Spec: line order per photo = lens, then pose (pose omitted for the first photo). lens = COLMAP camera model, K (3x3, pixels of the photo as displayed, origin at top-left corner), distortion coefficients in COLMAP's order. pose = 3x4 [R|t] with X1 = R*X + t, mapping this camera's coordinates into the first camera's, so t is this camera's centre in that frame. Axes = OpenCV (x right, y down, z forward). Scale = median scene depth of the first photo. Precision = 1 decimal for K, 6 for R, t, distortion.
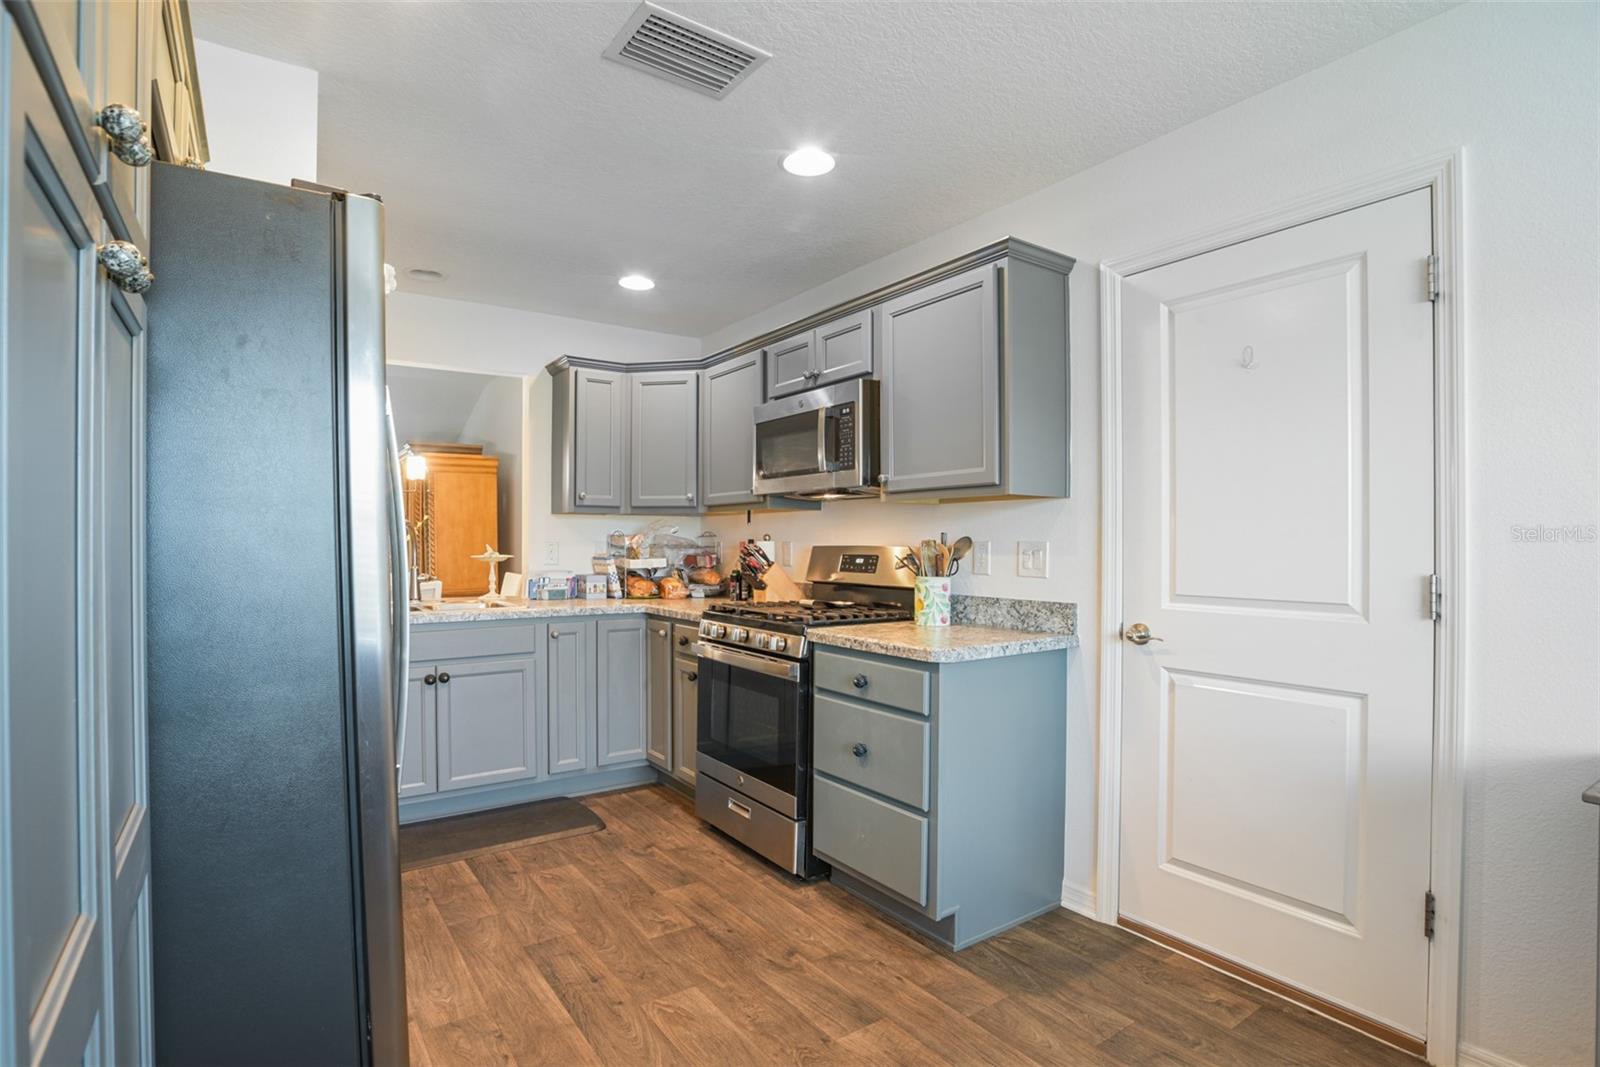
lens RADIAL K [[792.8, 0, 788.7], [0, 792.8, 539.2], [0, 0, 1]] dist [-0.064289, 0.025544]
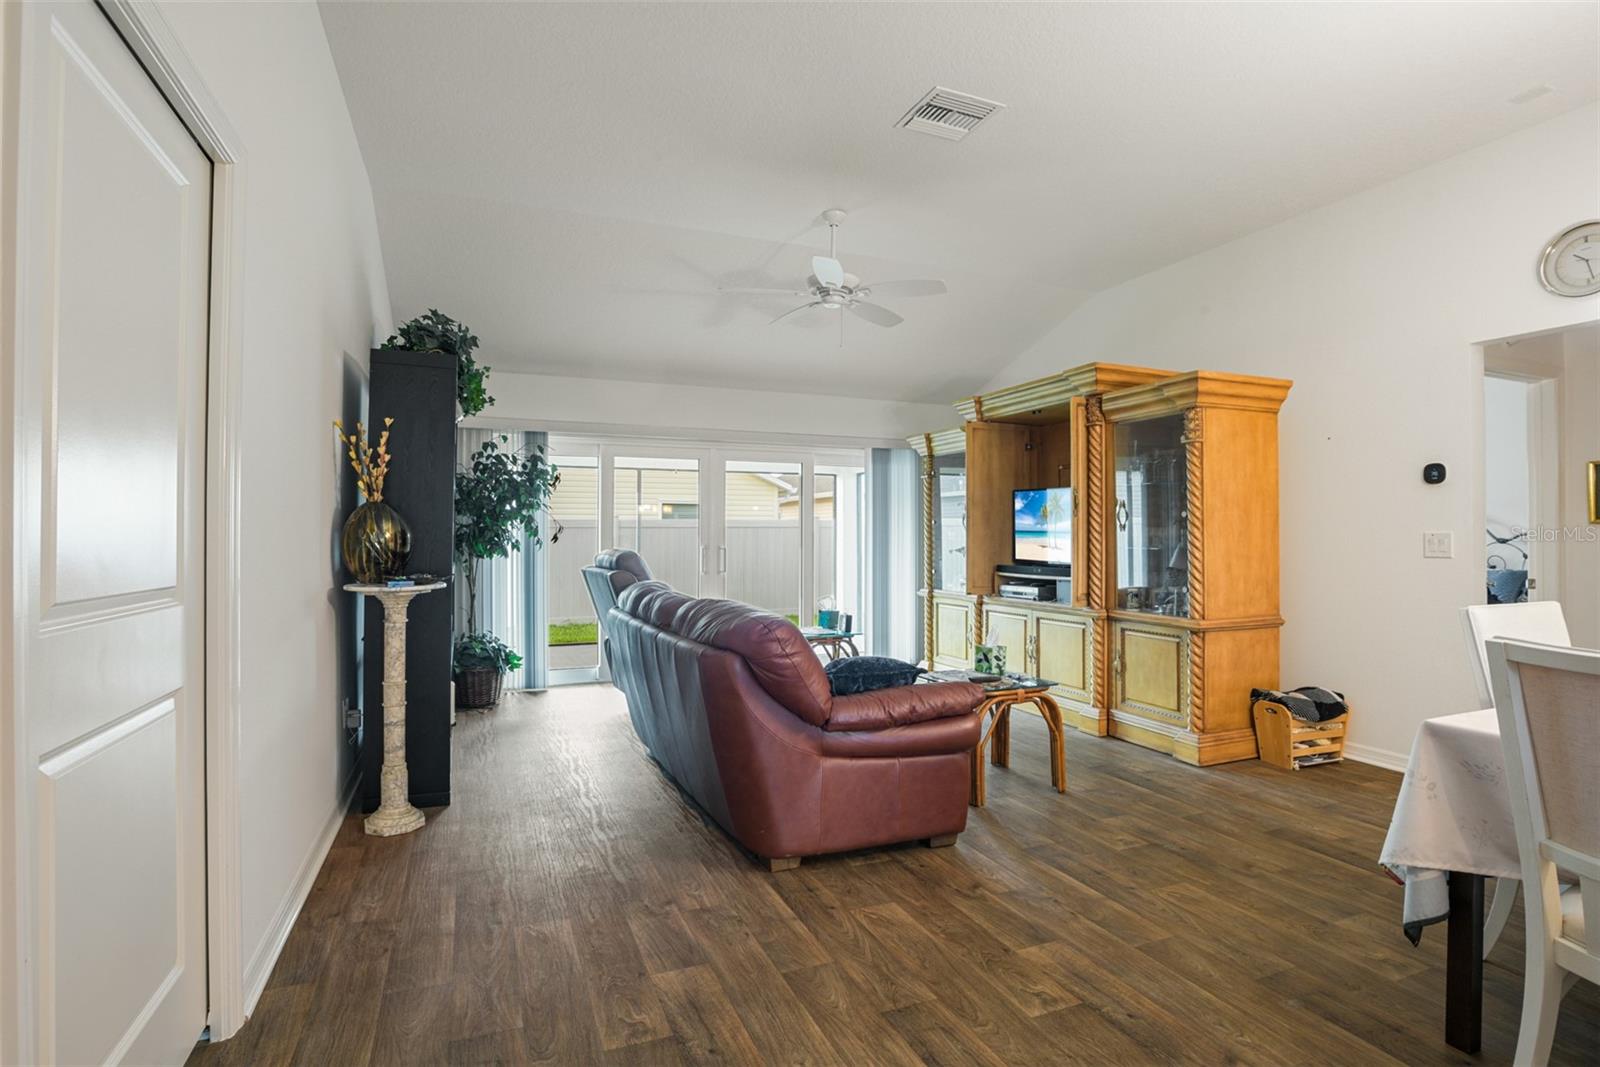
lens RADIAL K [[783.7, 0, 795.8], [0, 783.7, 536.6], [0, 0, 1]] dist [-0.064722, 0.023813]
pose [[0.975929, 0.000452, -0.218088, -1.586231], [-0.000252, 1.000000, 0.000943, 0.012682], [0.218088, -0.000865, 0.975929, 1.005033]]
